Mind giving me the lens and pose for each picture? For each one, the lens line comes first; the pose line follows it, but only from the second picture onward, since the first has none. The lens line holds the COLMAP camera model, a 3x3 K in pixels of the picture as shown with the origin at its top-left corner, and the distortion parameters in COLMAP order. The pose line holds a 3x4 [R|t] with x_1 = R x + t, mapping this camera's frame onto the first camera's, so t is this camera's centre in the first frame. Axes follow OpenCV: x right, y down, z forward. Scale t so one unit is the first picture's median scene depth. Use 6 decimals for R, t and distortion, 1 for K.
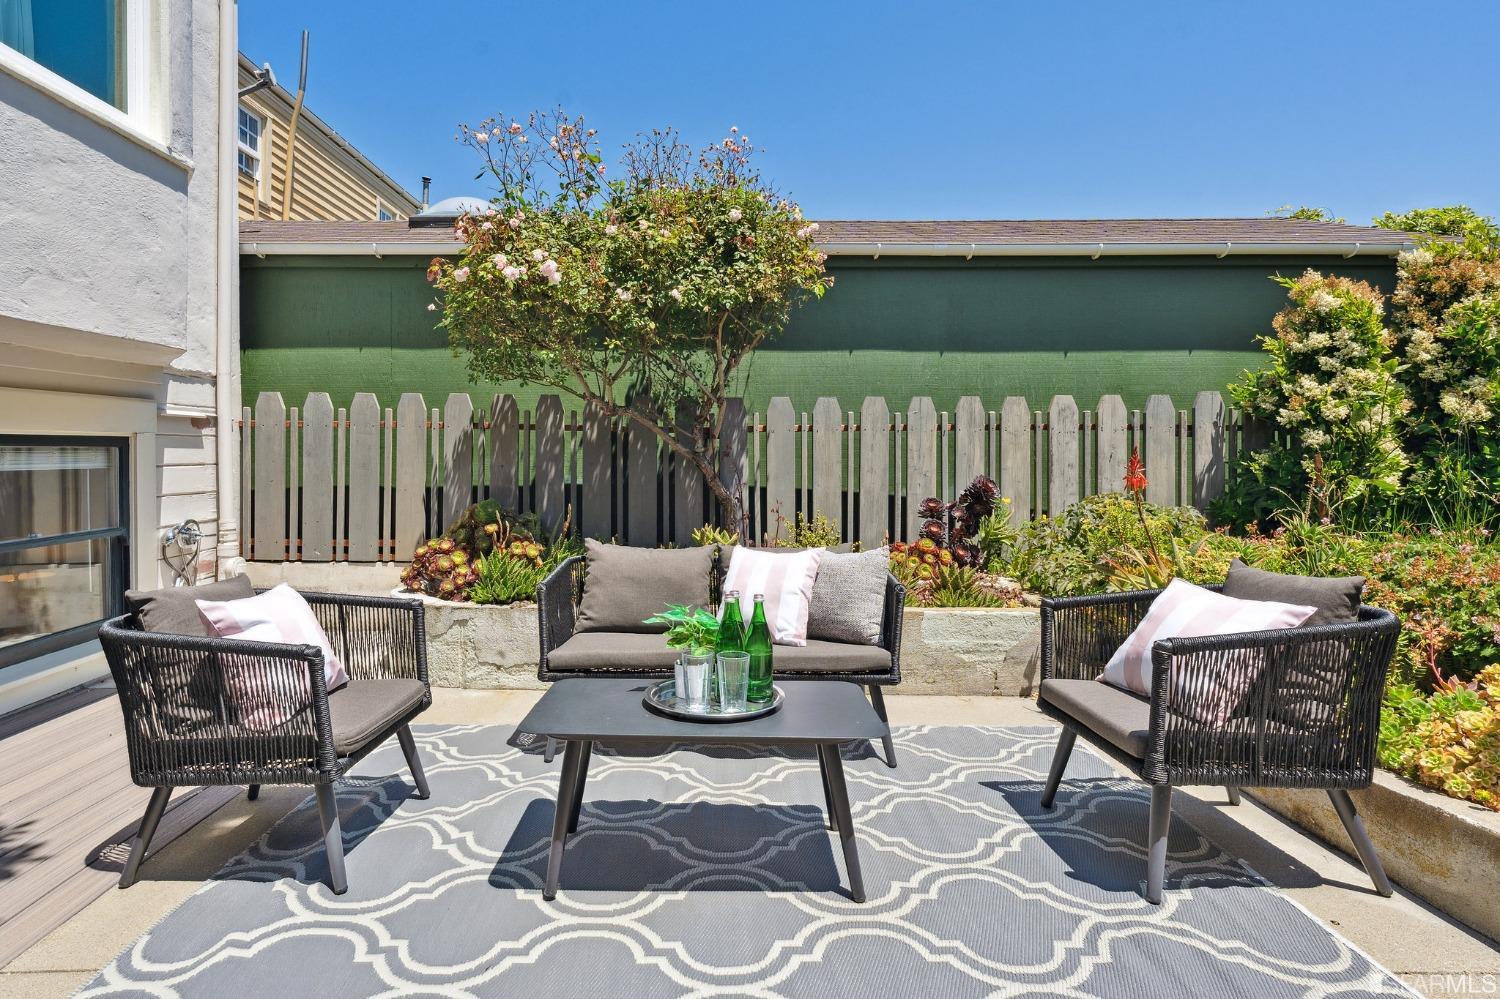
lens RADIAL K [[764.3, 0, 689.9], [0, 764.3, 465.0], [0, 0, 1]] dist [-0.003086, 0.000415]
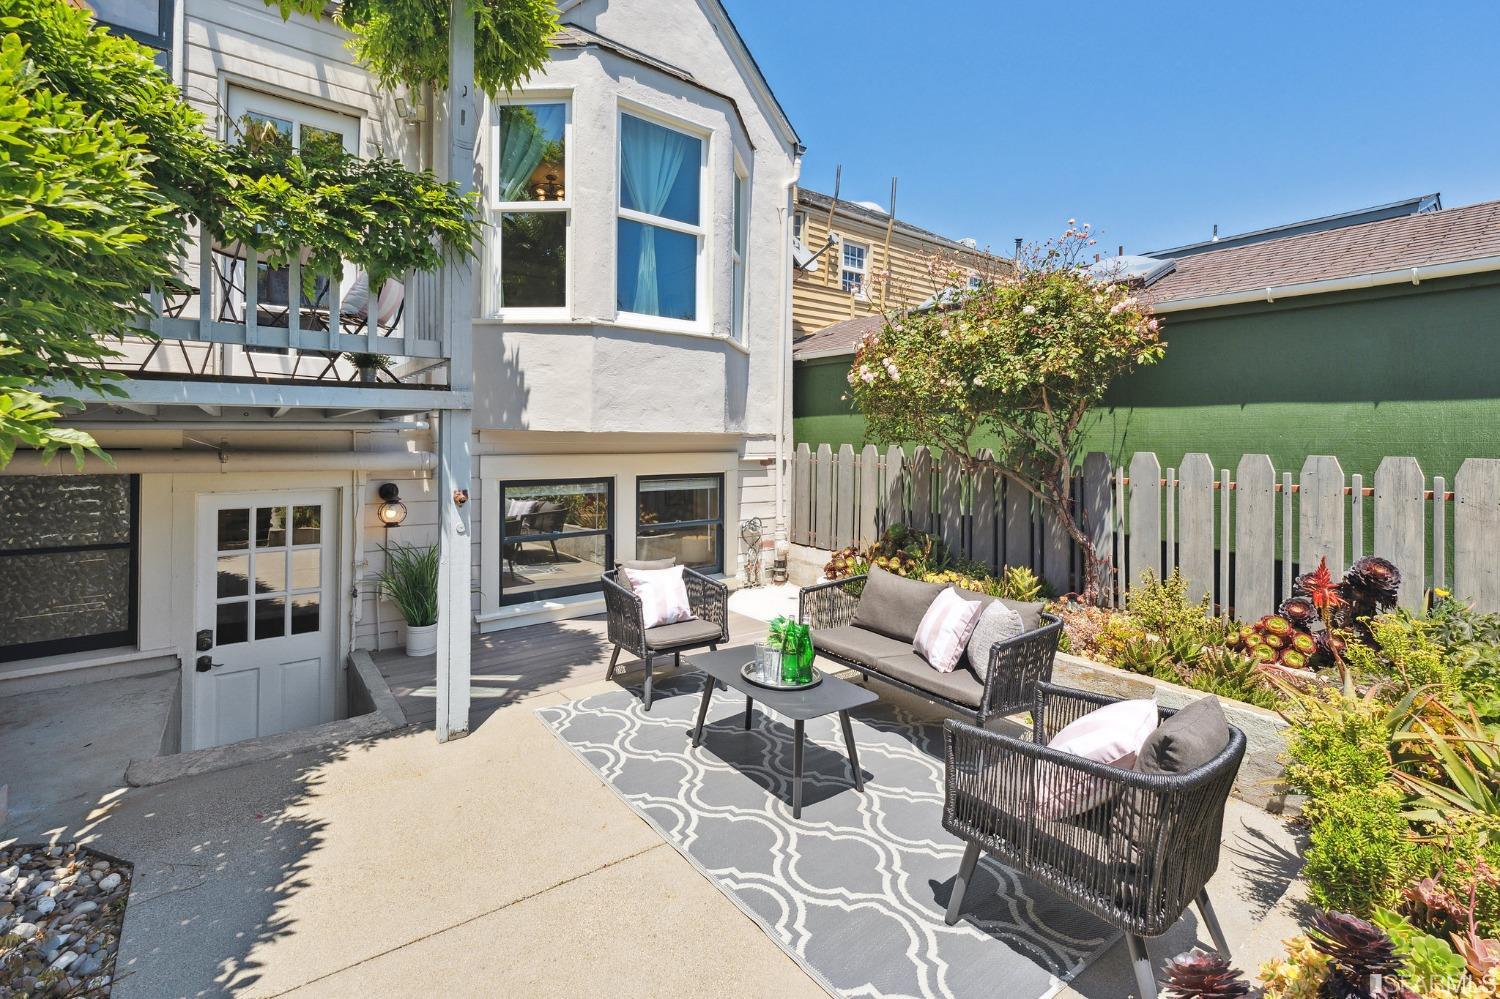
lens RADIAL K [[649.6, 0, 724.4], [0, 649.6, 441.1], [0, 0, 1]] dist [0.000350, -0.000264]
pose [[0.608723, 0.005484, -0.793363, 0.552255], [-0.019781, 0.999770, -0.008266, -0.100461], [0.793136, 0.020725, 0.608692, 0.004330]]
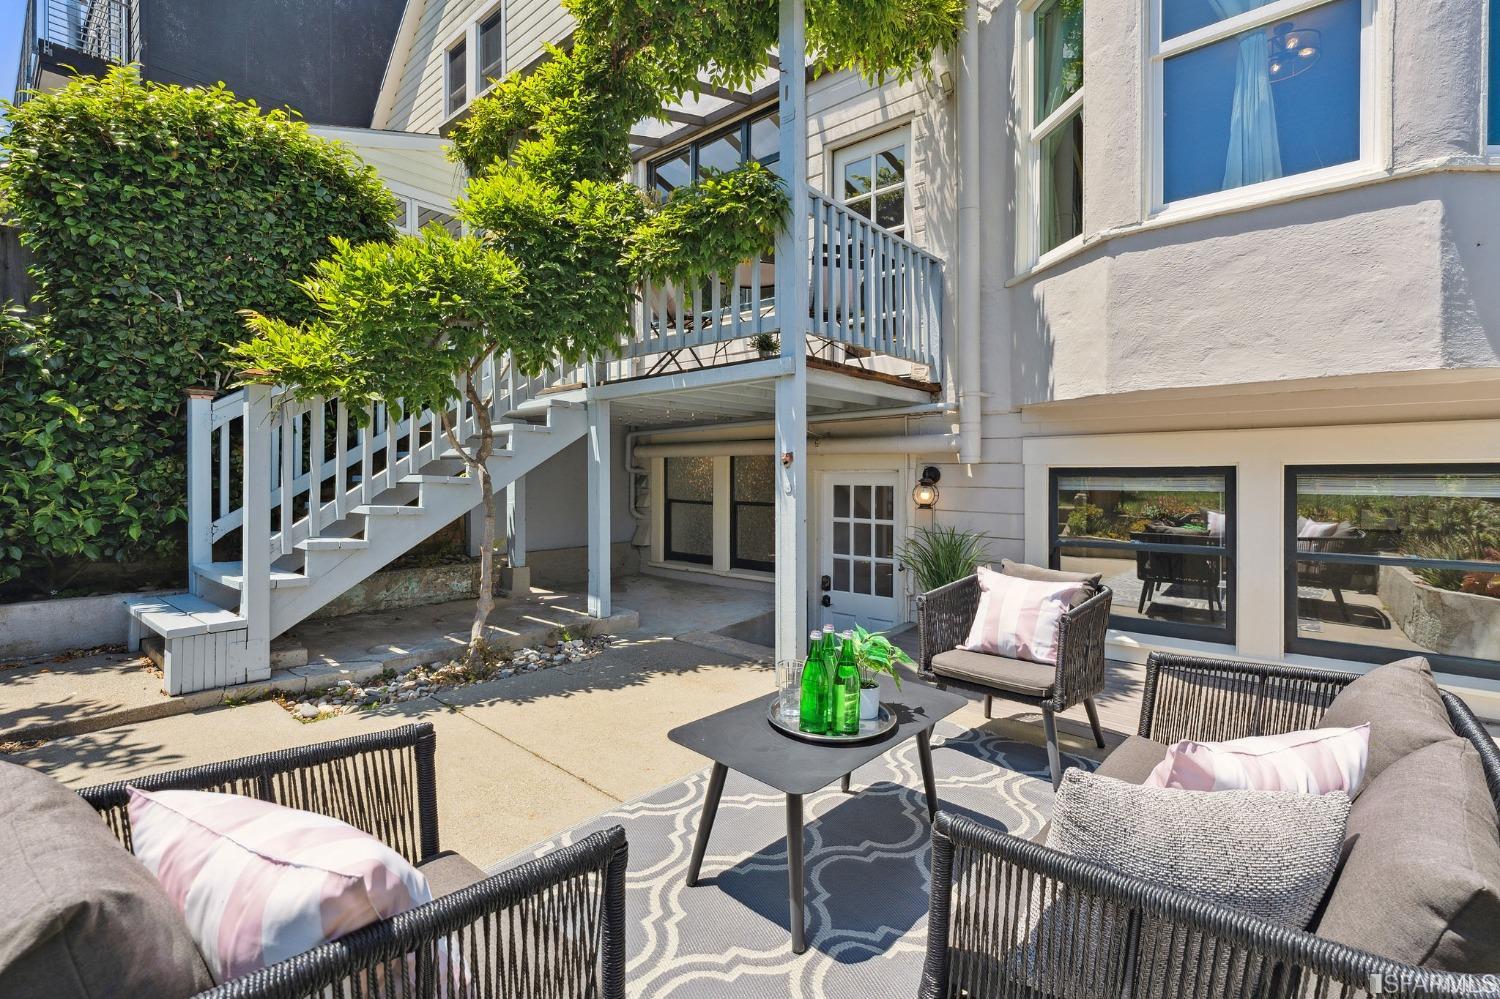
lens RADIAL K [[658.5, 0, 737.1], [0, 658.5, 488.2], [0, 0, 1]] dist [-0.004420, -0.000079]
pose [[-0.638205, 0.019641, -0.769616, 0.409849], [-0.013566, 0.999232, 0.036751, -0.022692], [0.769747, 0.033895, -0.637449, 0.739525]]
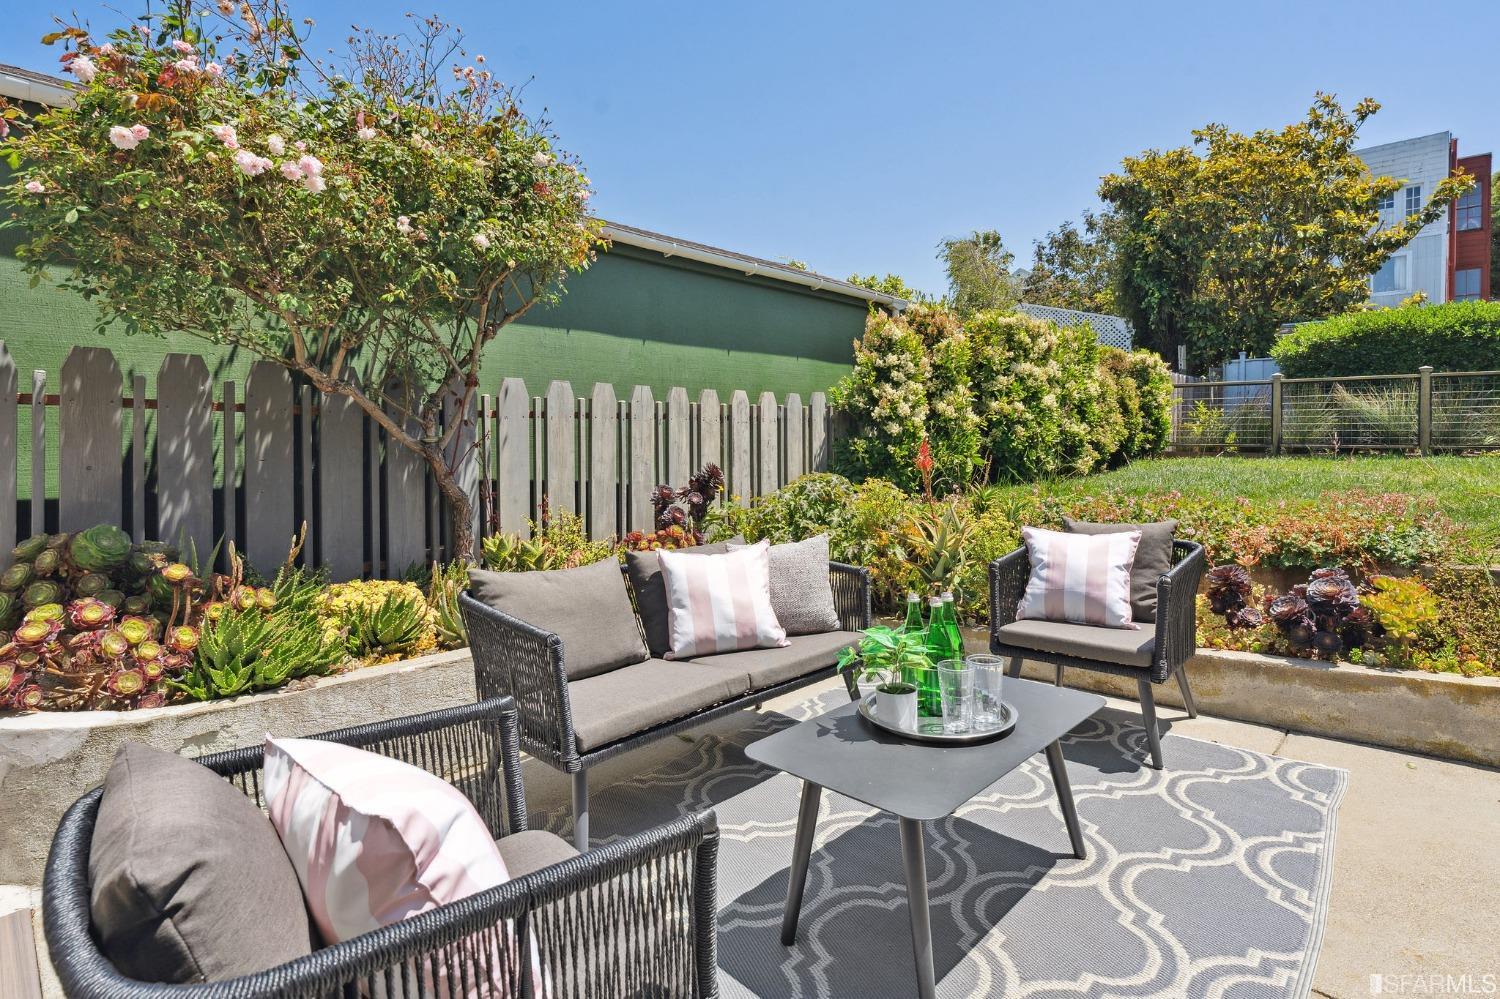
lens RADIAL K [[764.3, 0, 726.5], [0, 764.3, 412.2], [0, 0, 1]] dist [-0.003086, 0.000415]
pose [[0.678083, 0.020726, 0.734693, -0.415702], [0.016454, 0.998924, -0.043367, -0.009774], [-0.734801, 0.041495, 0.677012, 0.272876]]
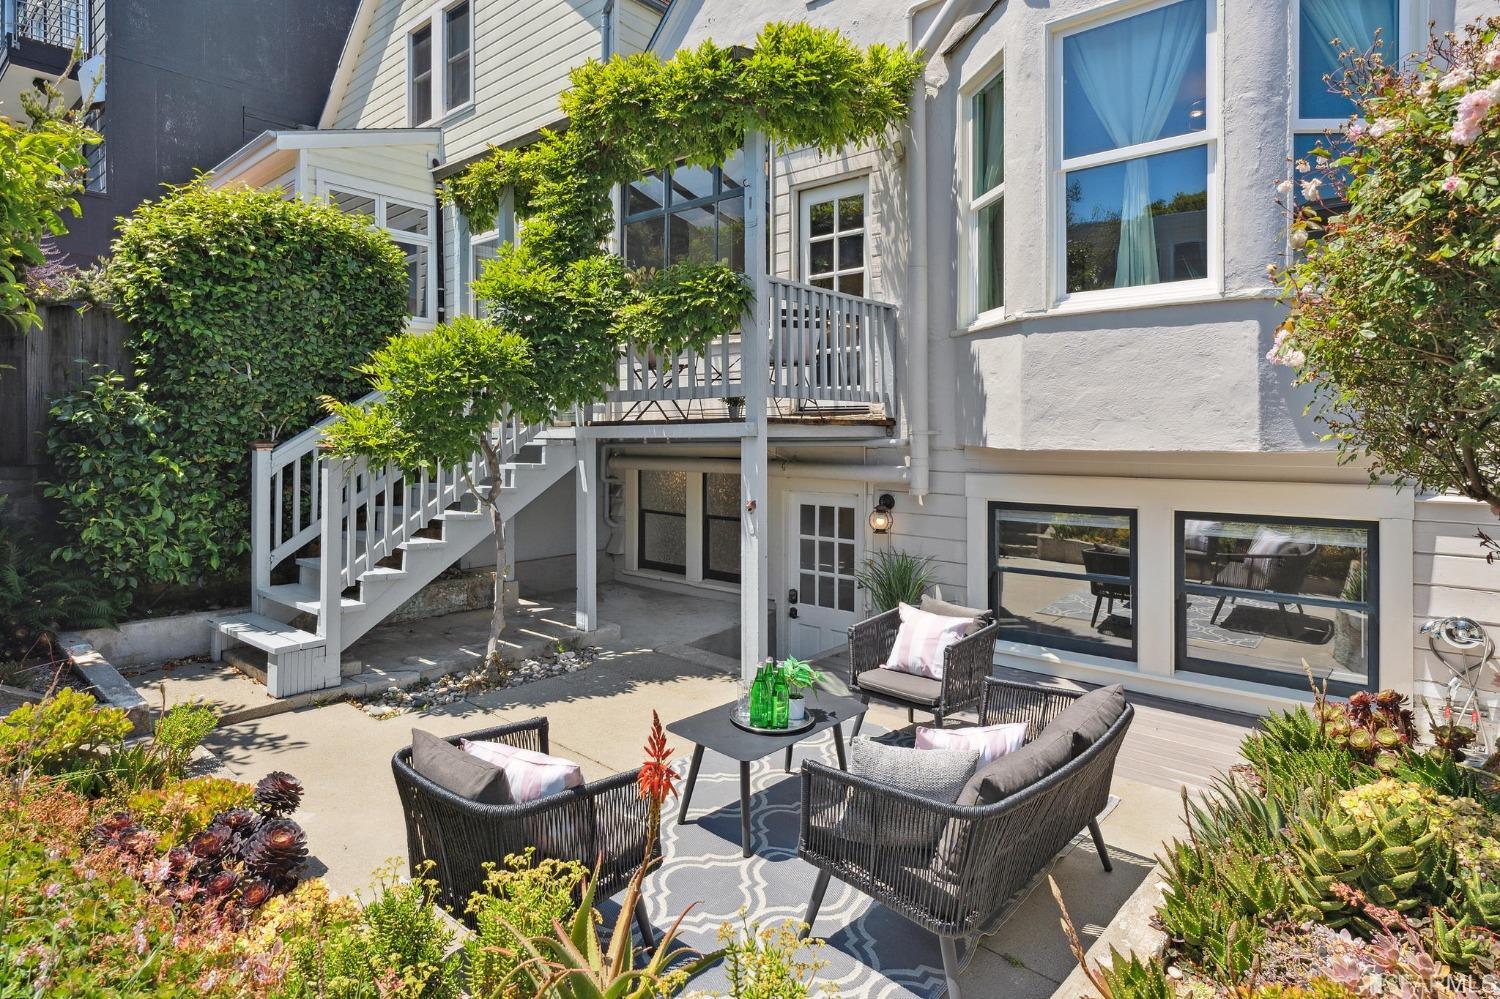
lens RADIAL K [[776.1, 0, 684.3], [0, 776.1, 450.6], [0, 0, 1]] dist [-0.007349, -0.000094]
pose [[-0.662160, 0.014899, -0.749215, 0.689121], [-0.012250, 0.999454, 0.030701, -0.153248], [0.749263, 0.029507, -0.661615, 0.967568]]
